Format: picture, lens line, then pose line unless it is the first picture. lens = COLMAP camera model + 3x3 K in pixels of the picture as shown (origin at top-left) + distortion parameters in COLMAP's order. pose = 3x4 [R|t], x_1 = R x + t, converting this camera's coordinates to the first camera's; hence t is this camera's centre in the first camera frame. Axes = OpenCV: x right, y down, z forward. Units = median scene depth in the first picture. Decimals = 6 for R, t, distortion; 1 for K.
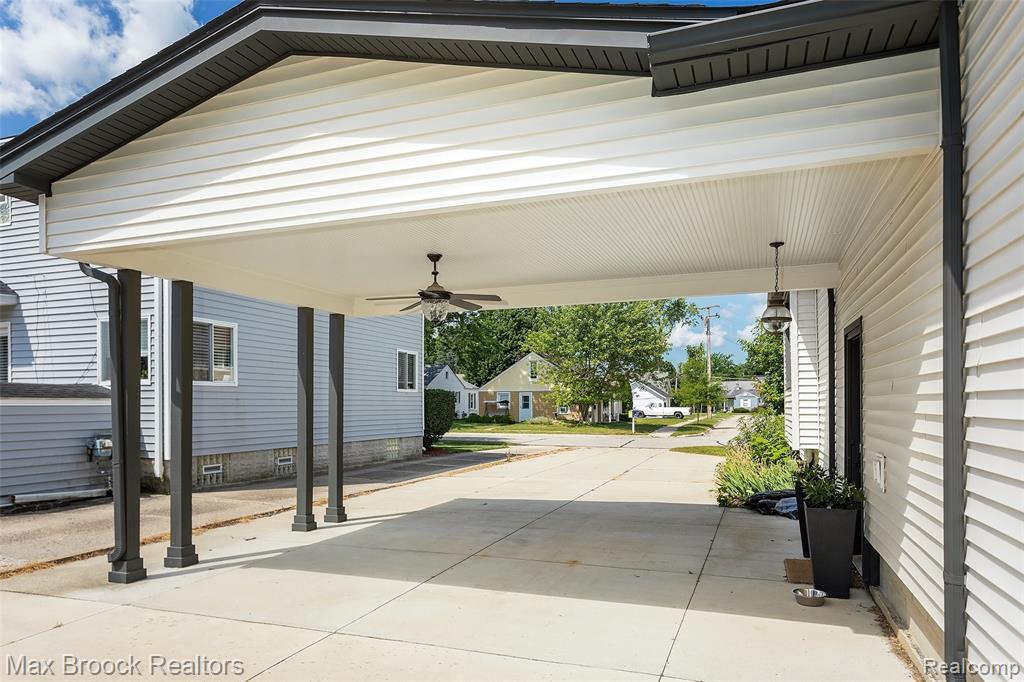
lens RADIAL K [[697.2, 0, 484.5], [0, 697.2, 394.4], [0, 0, 1]] dist [-0.001554, 0.000517]
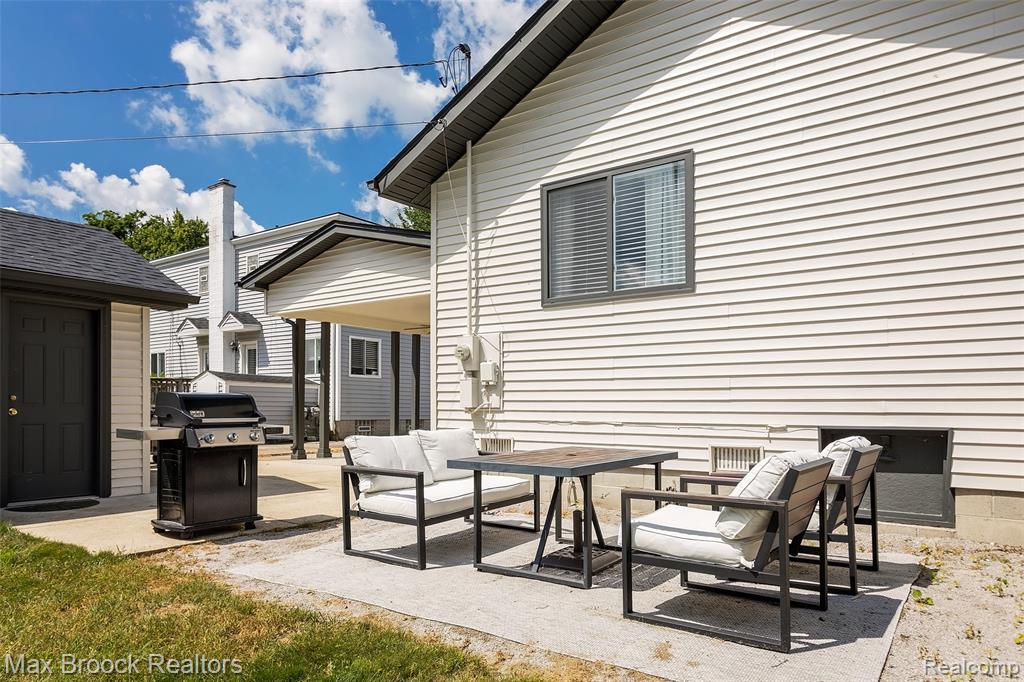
lens RADIAL K [[656.8, 0, 489.9], [0, 656.8, 388.6], [0, 0, 1]] dist [0.001719, 0.000338]
pose [[0.965174, 0.002973, -0.261593, 0.360355], [-0.007247, 0.999856, -0.015377, 0.042477], [0.261509, 0.016737, 0.965056, -0.498442]]
